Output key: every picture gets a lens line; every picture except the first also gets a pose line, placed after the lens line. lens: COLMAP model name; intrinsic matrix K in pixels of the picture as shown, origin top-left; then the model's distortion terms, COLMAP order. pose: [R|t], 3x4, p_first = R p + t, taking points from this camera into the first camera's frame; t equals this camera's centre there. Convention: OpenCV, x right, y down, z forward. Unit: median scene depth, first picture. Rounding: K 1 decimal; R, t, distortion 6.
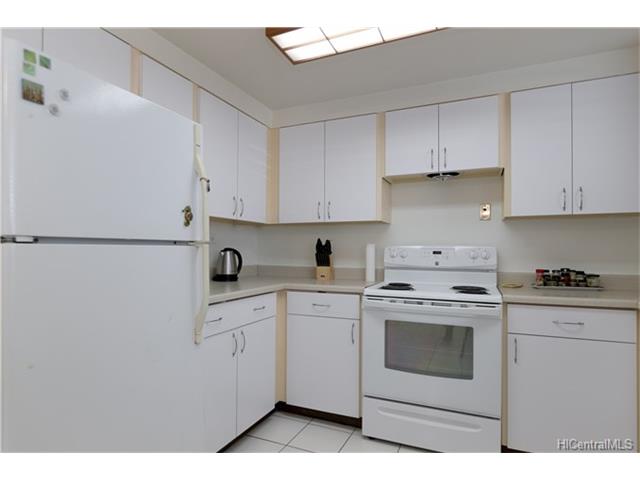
lens RADIAL K [[369.5, 0, 309.2], [0, 369.5, 246.6], [0, 0, 1]] dist [-0.005816, -0.000892]
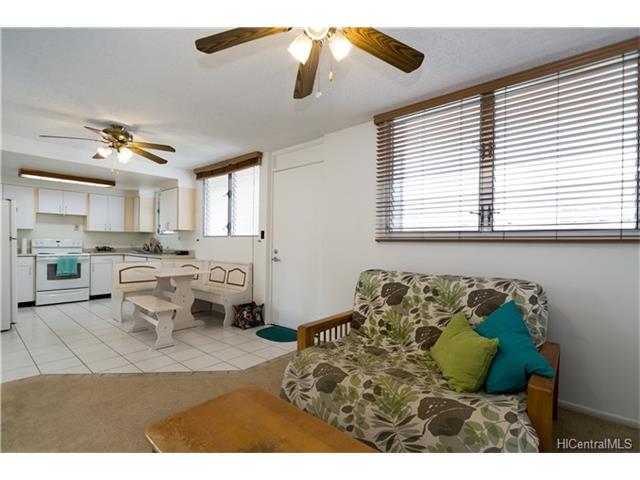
lens RADIAL K [[299.7, 0, 322.3], [0, 299.7, 243.6], [0, 0, 1]] dist [0.000971, -0.008258]
pose [[0.258829, -0.001578, 0.965922, -1.444540], [-0.018041, 0.999816, 0.006468, -0.021034], [-0.965755, -0.019100, 0.258753, -1.649620]]
